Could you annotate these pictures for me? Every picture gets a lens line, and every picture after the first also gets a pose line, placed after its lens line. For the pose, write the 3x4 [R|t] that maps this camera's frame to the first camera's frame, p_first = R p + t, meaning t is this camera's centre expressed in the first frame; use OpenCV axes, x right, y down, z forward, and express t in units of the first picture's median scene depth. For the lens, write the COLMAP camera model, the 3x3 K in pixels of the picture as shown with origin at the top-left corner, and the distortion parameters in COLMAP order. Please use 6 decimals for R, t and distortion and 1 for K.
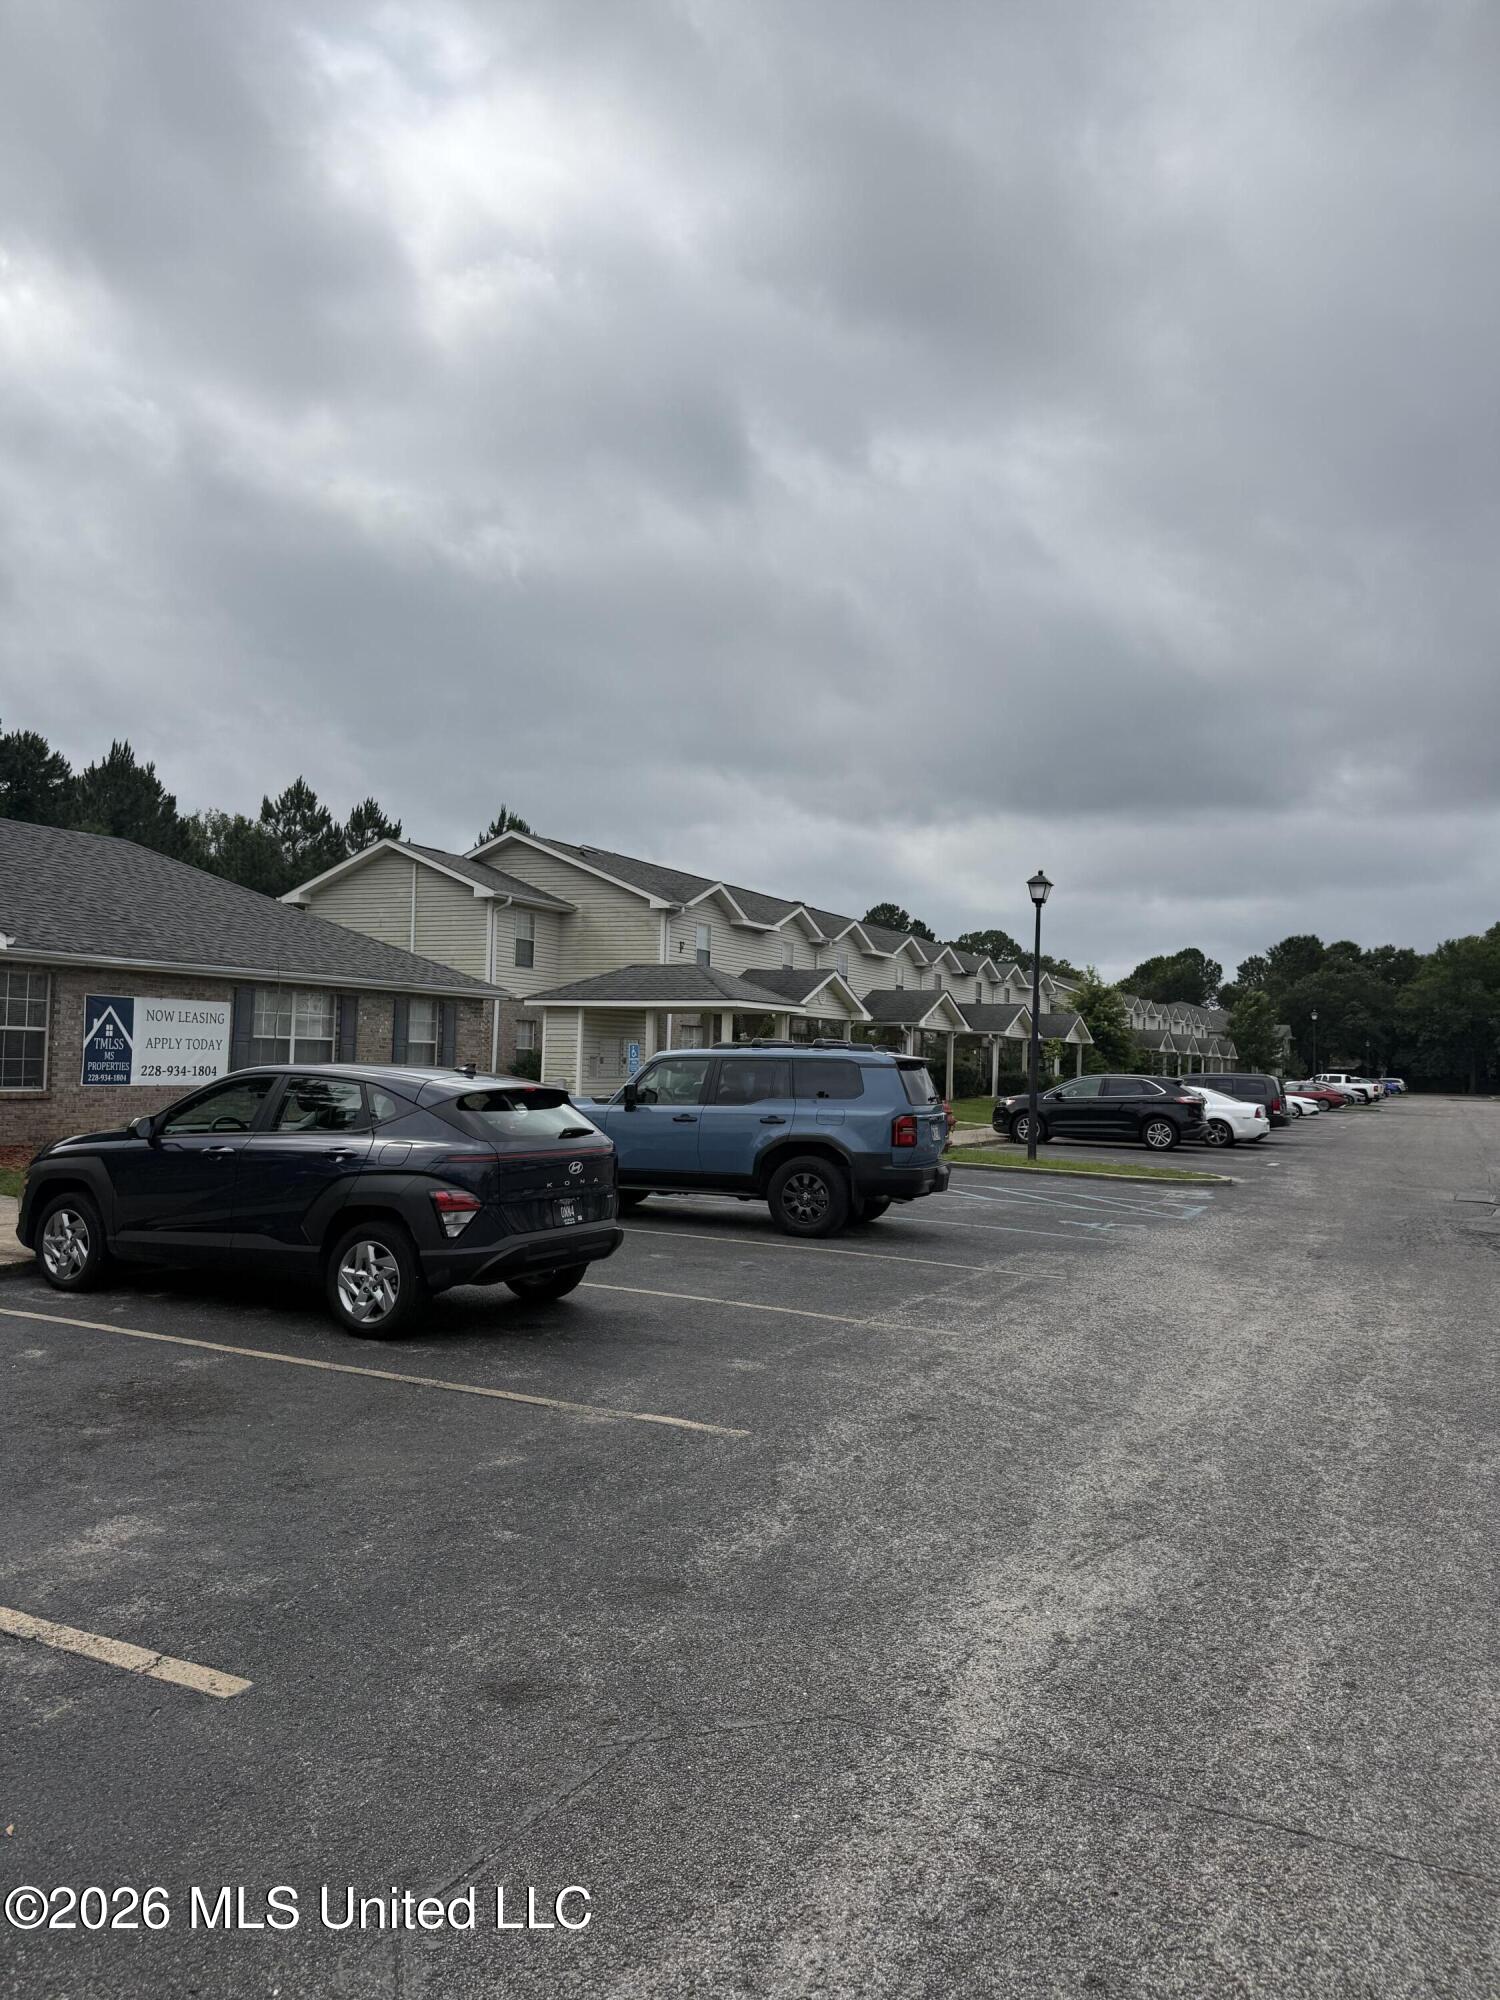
lens RADIAL K [[1487.0, 0, 772.0], [0, 1487.0, 951.0], [0, 0, 1]] dist [0.059191, -0.017831]
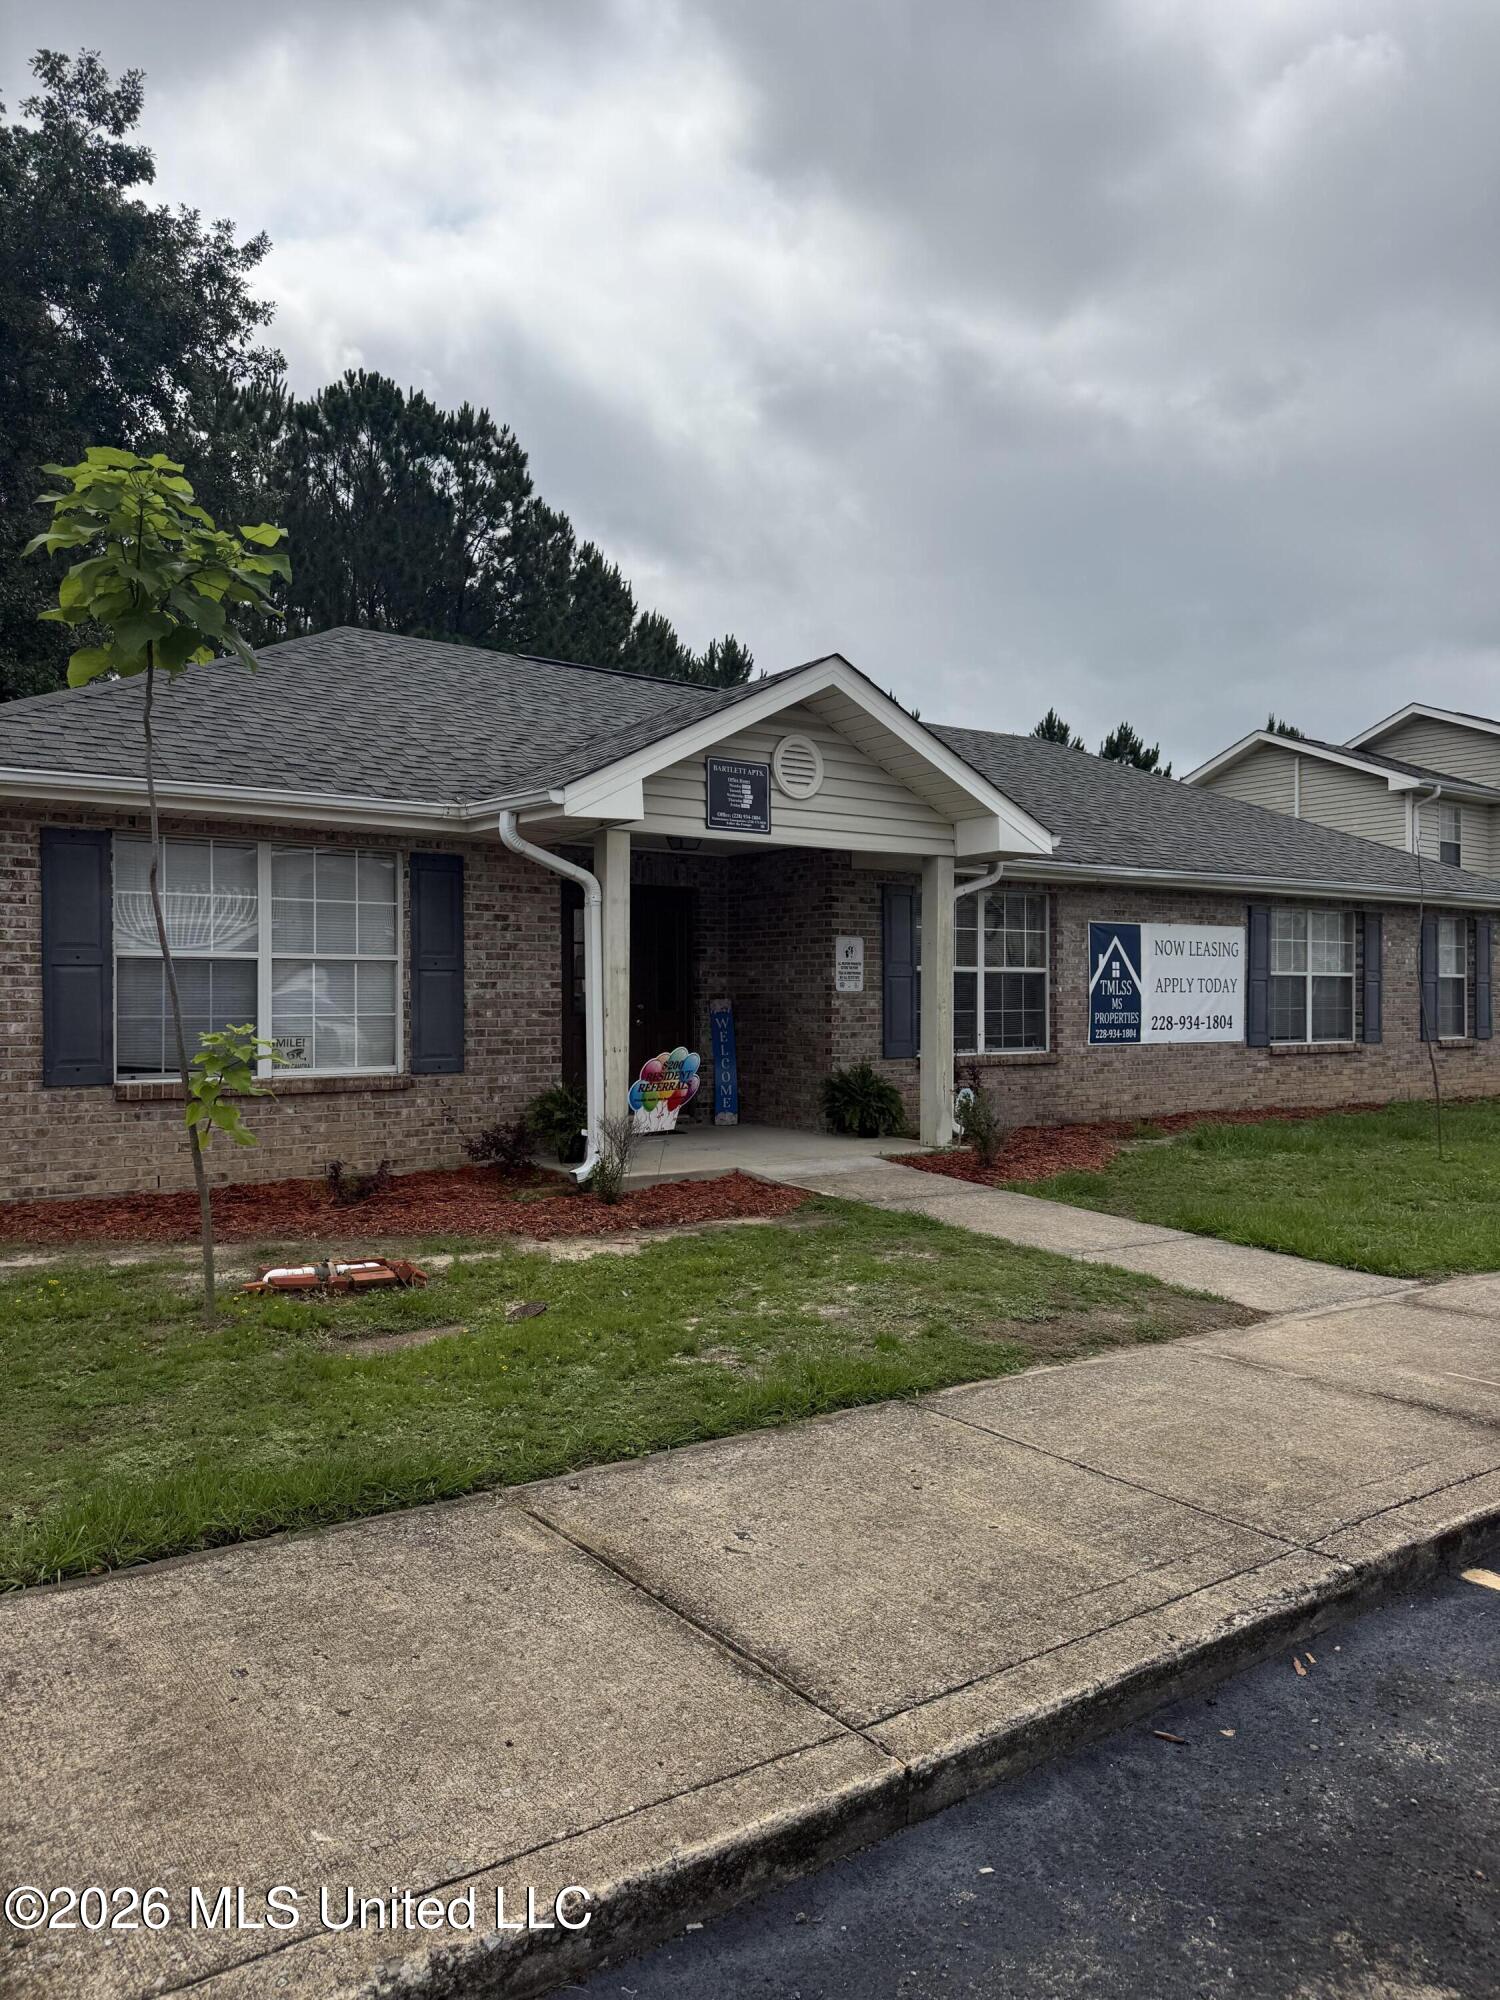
lens RADIAL K [[1427.5, 0, 742.3], [0, 1427.5, 1009.9], [0, 0, 1]] dist [0.102803, -0.007493]
pose [[0.886581, -0.018637, -0.462197, -0.272657], [0.055875, 0.996187, 0.067010, 0.014792], [0.459186, -0.085235, 0.884242, 0.286980]]
